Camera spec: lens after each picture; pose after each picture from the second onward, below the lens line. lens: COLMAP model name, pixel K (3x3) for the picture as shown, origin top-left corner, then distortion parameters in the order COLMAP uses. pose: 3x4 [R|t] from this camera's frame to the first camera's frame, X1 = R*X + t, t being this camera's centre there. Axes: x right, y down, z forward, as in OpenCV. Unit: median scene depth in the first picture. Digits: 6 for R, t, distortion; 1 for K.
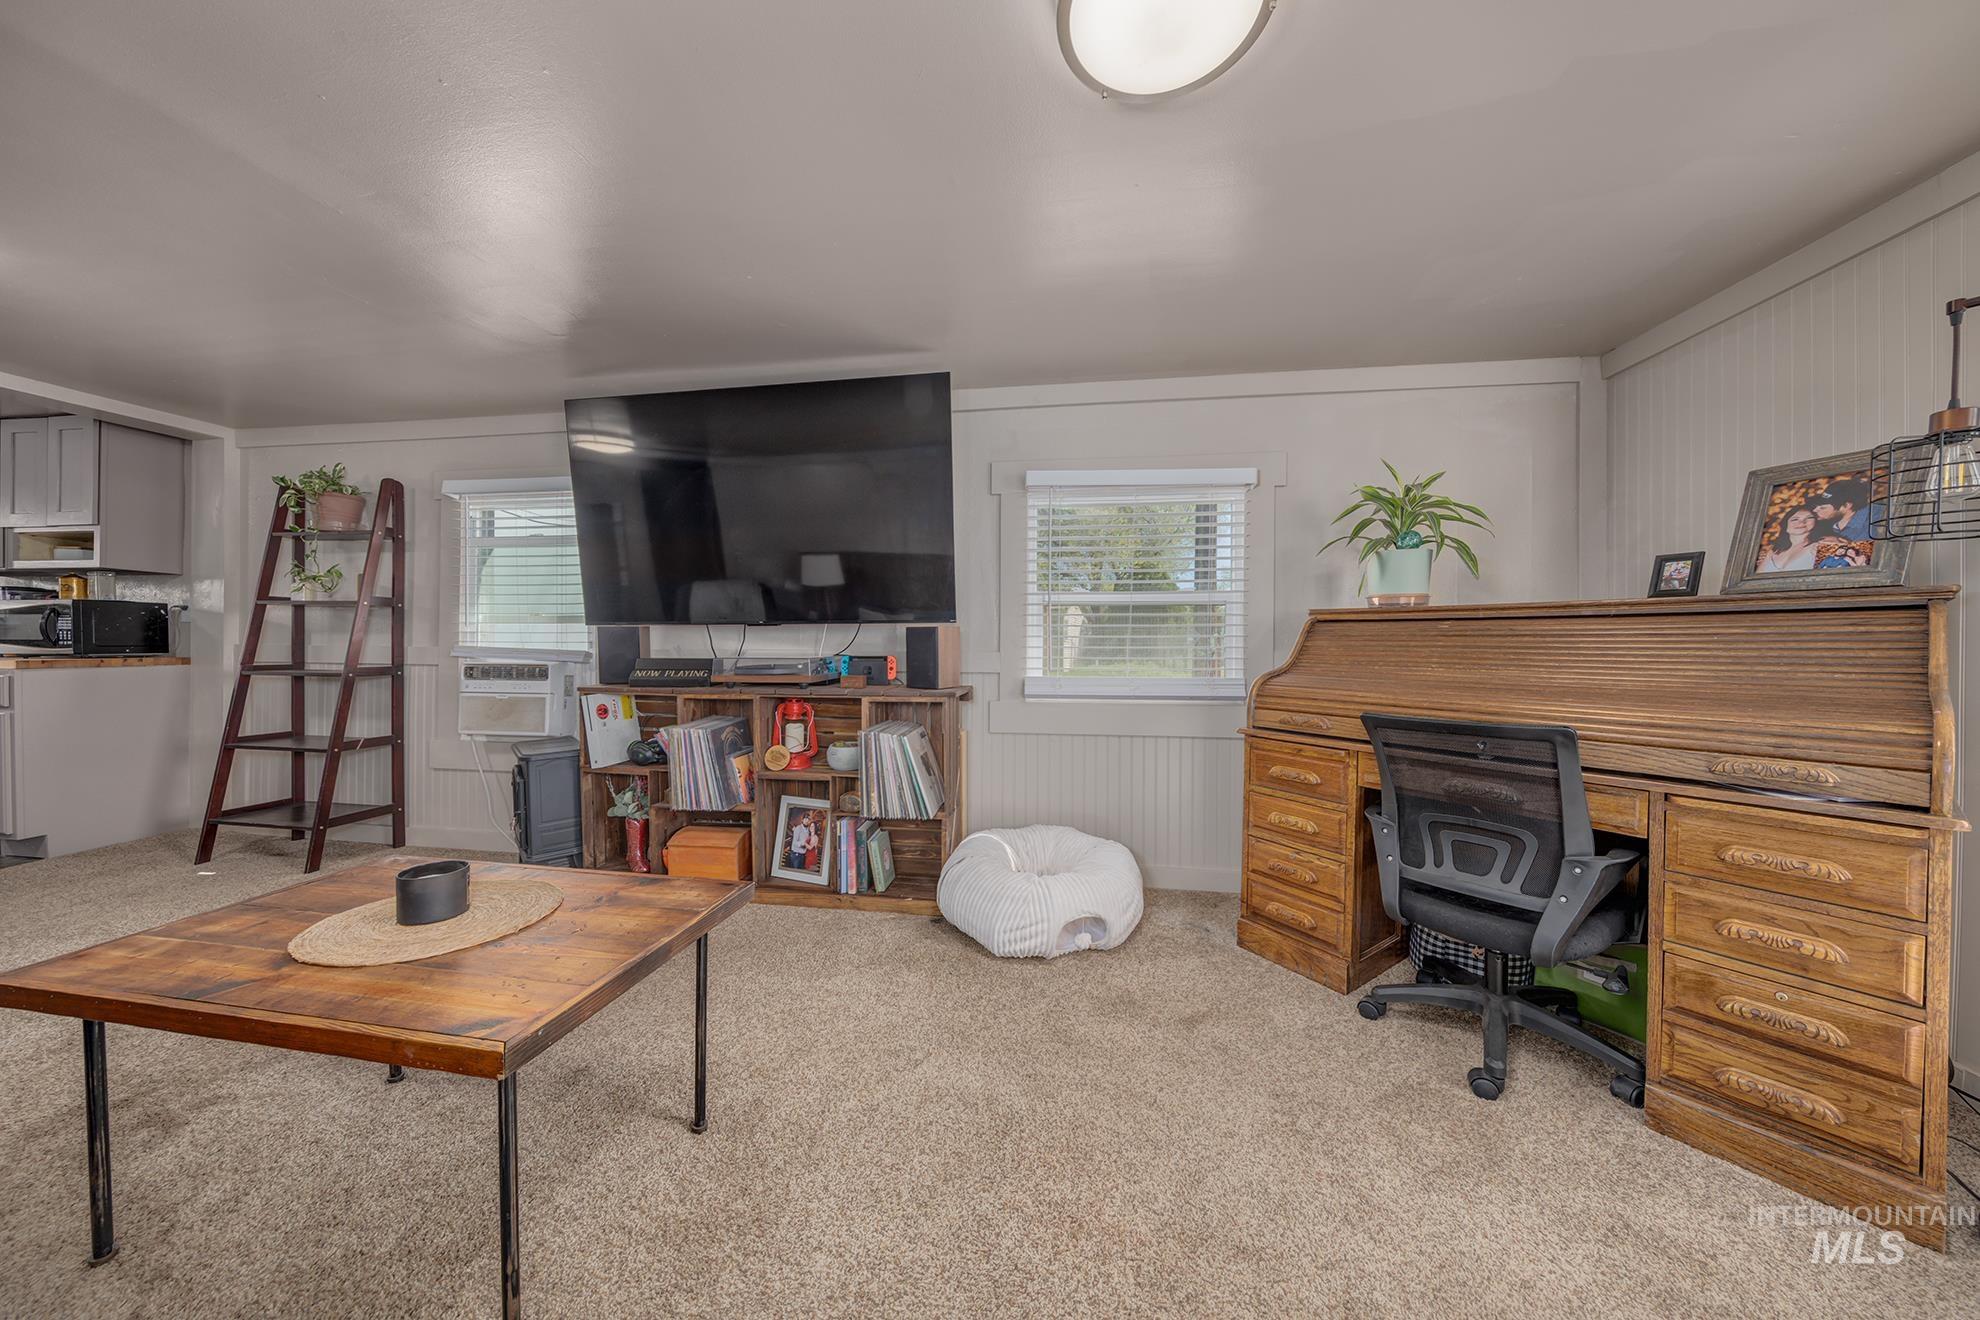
lens RADIAL K [[632.6, 0, 998.9], [0, 632.6, 650.8], [0, 0, 1]] dist [0.001515, -0.000007]
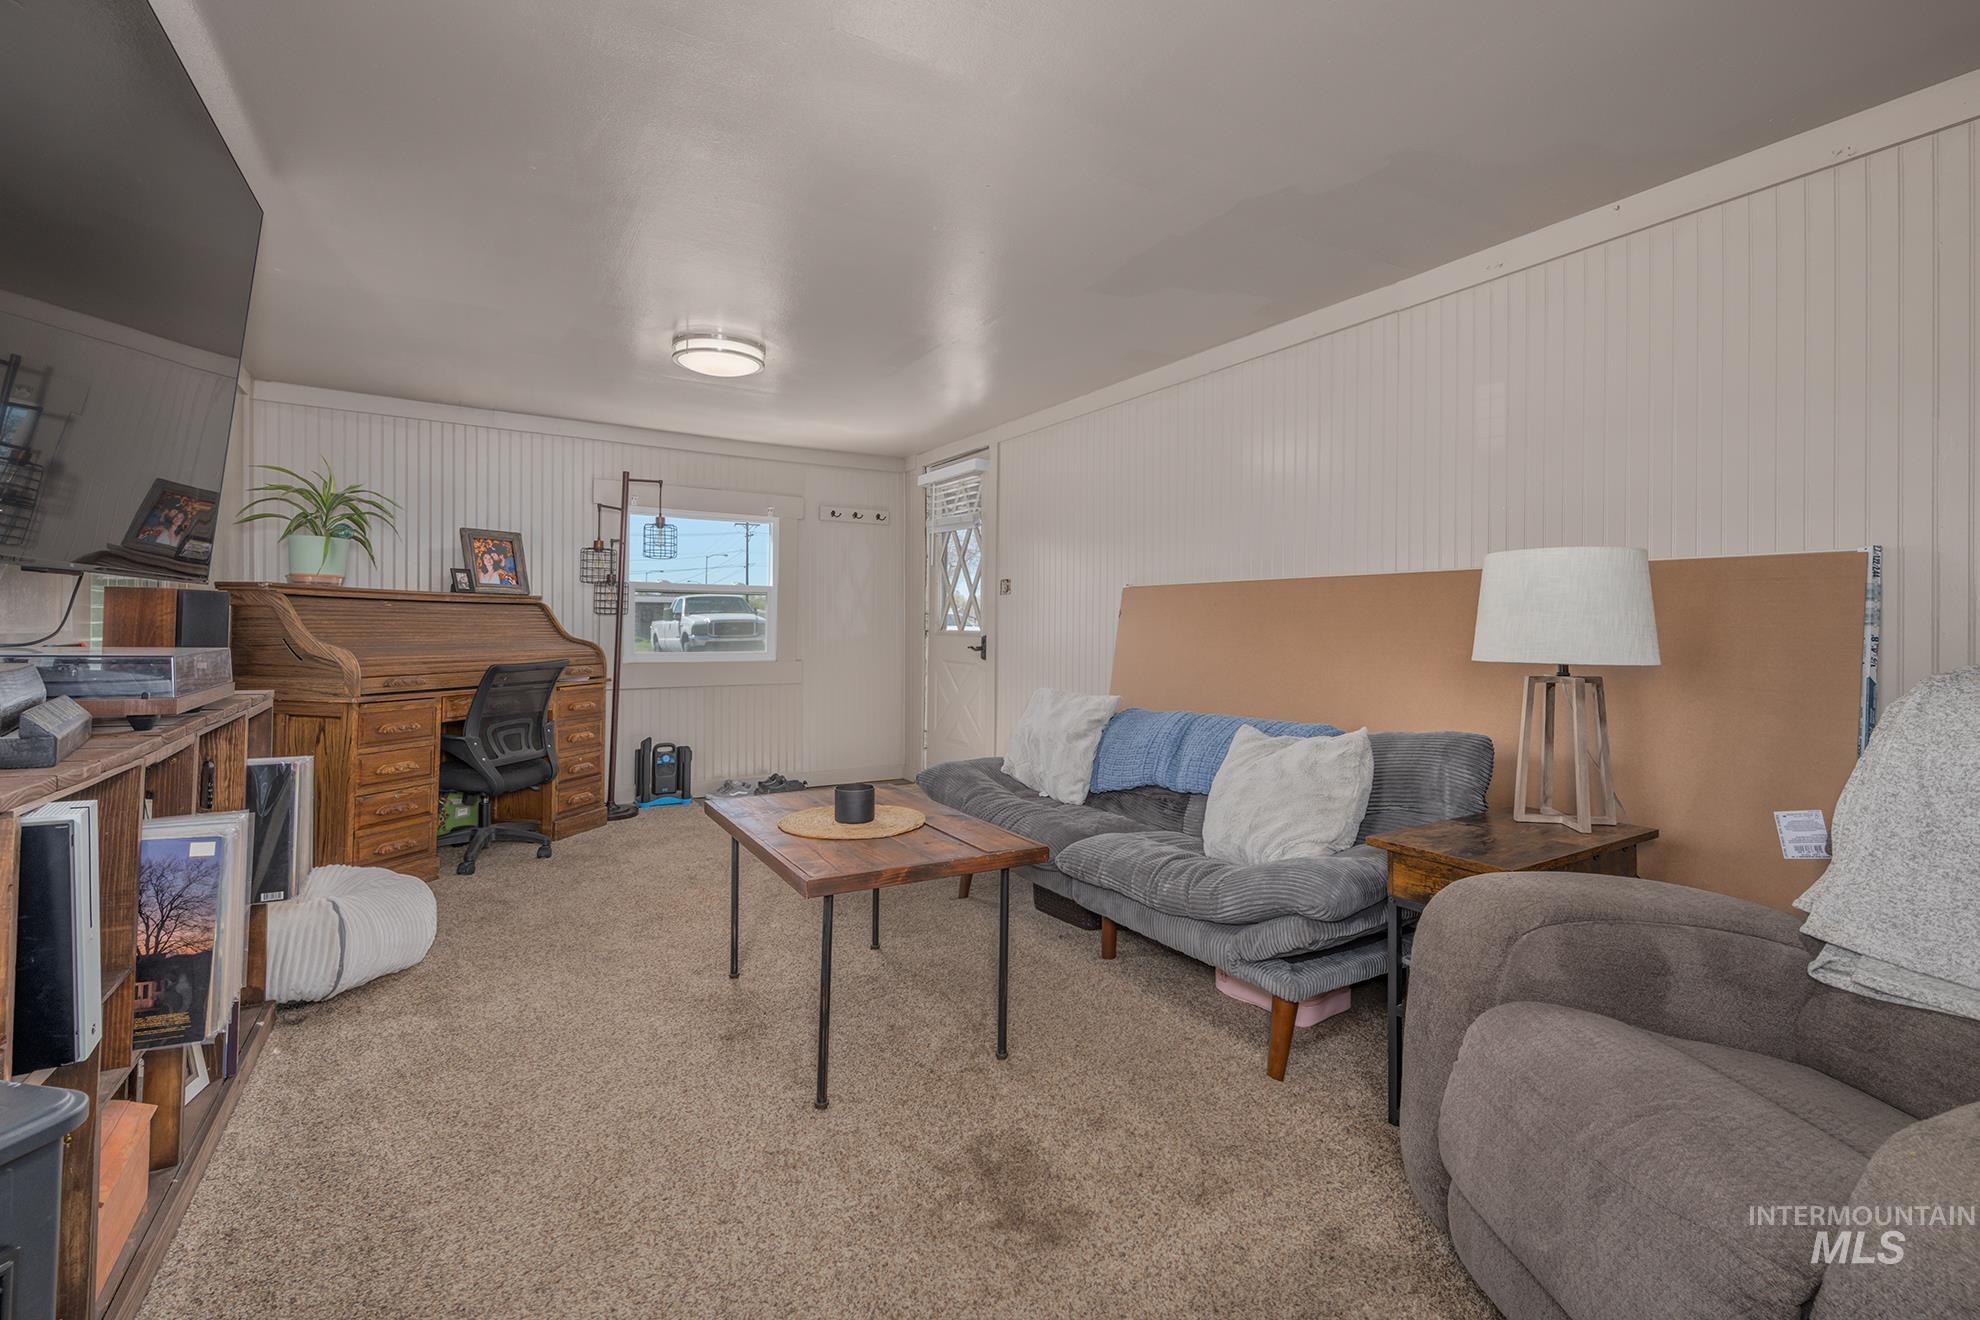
lens RADIAL K [[867.1, 0, 1000.0], [0, 867.1, 623.6], [0, 0, 1]] dist [-0.000577, -0.000550]
pose [[-0.630716, -0.009887, 0.775951, -1.780270], [-0.005071, 0.999950, 0.008619, -0.025691], [-0.775997, 0.001501, -0.630735, 1.340052]]
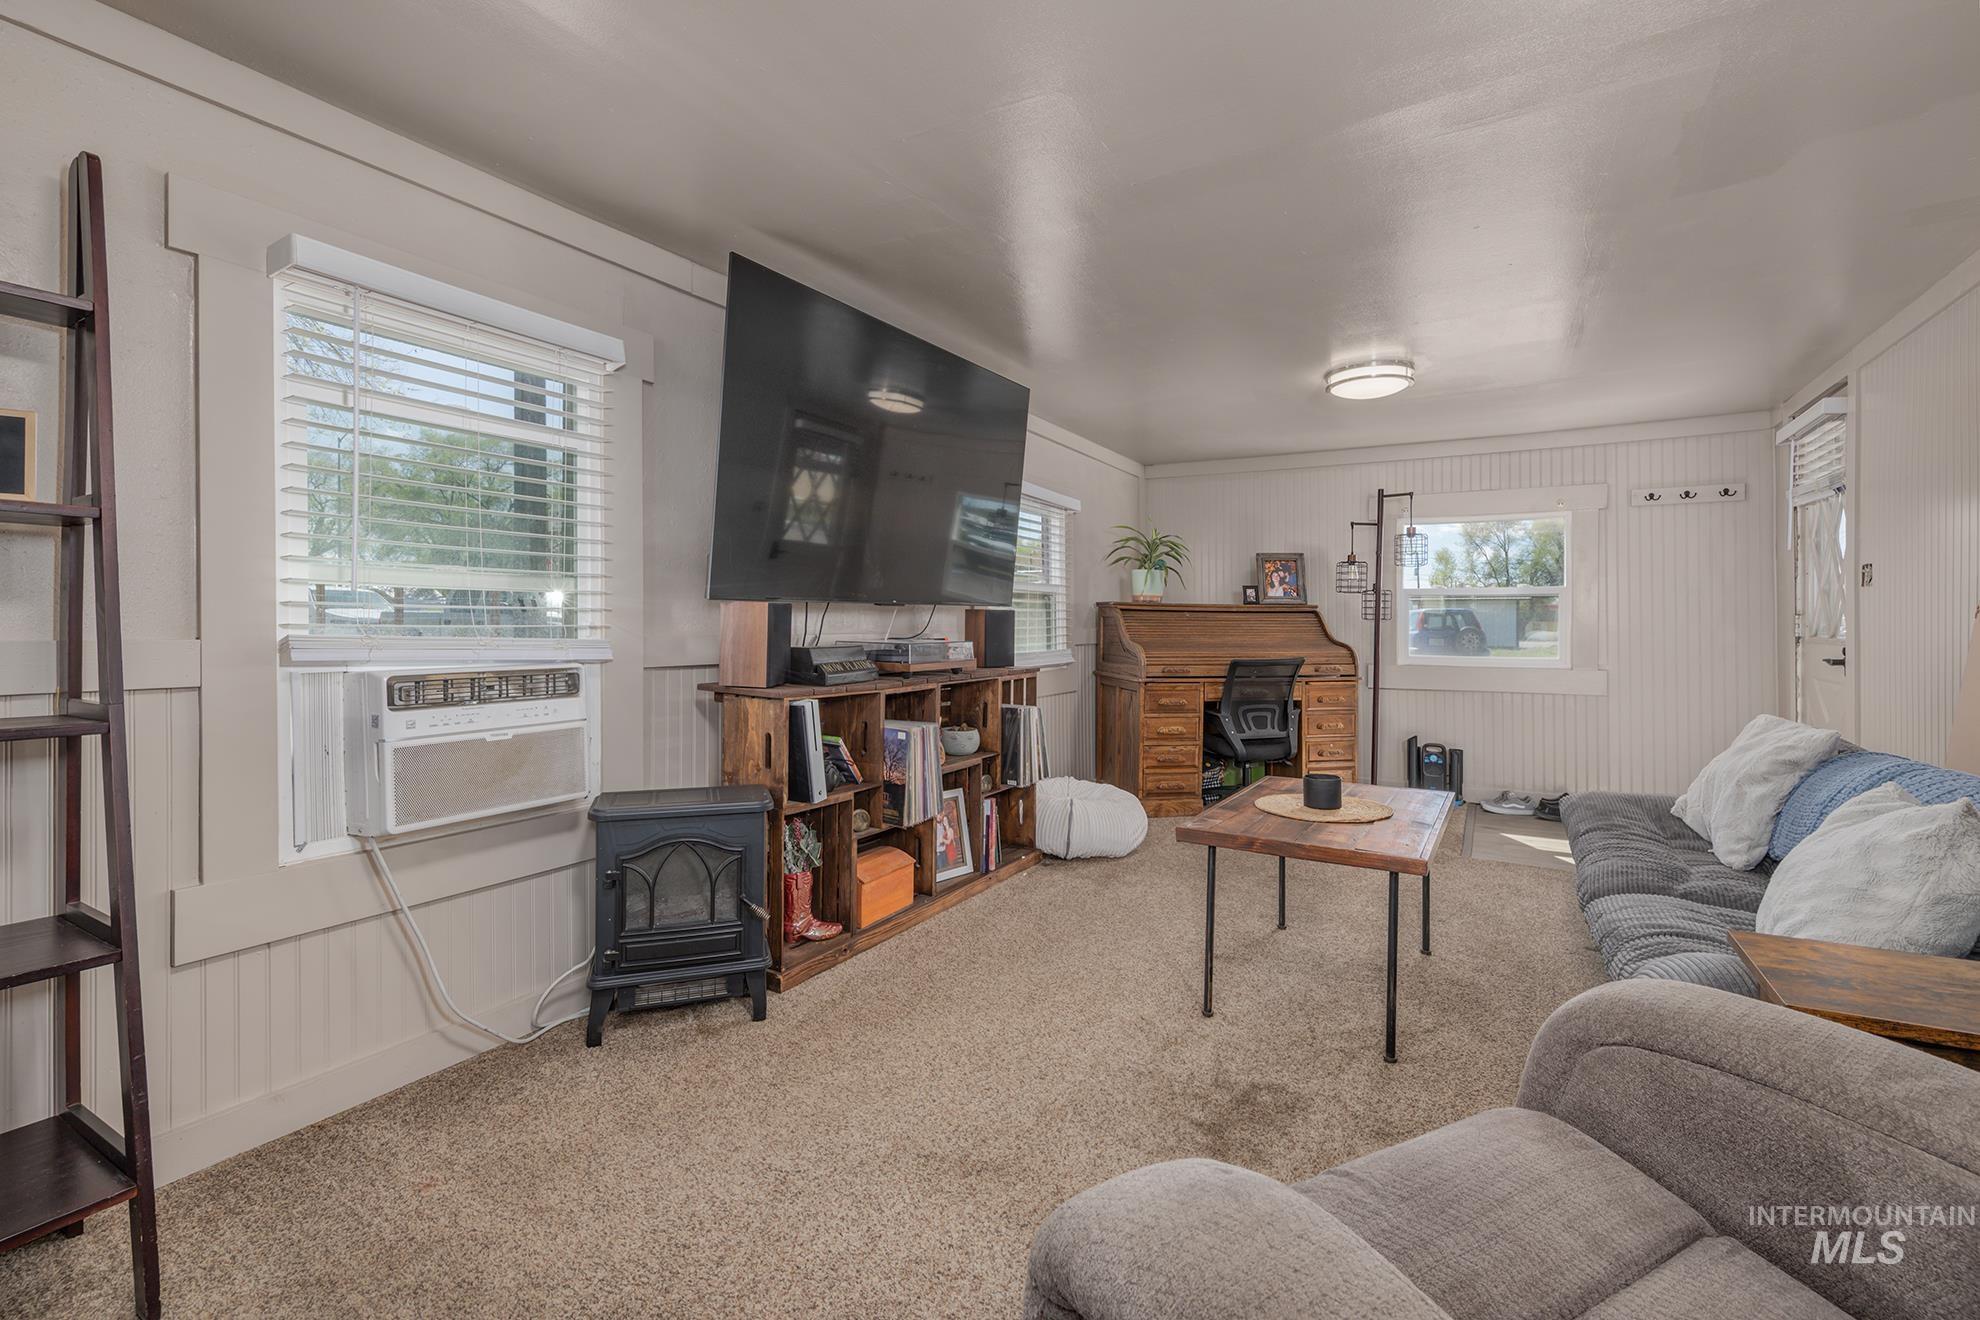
lens RADIAL K [[867.1, 0, 1005.7], [0, 867.1, 620.4], [0, 0, 1]] dist [-0.000577, -0.000550]
pose [[0.374250, -0.002244, 0.927325, -2.167578], [0.006788, 0.999977, -0.000319, -0.030171], [-0.927303, 0.006415, 0.374257, 0.631356]]
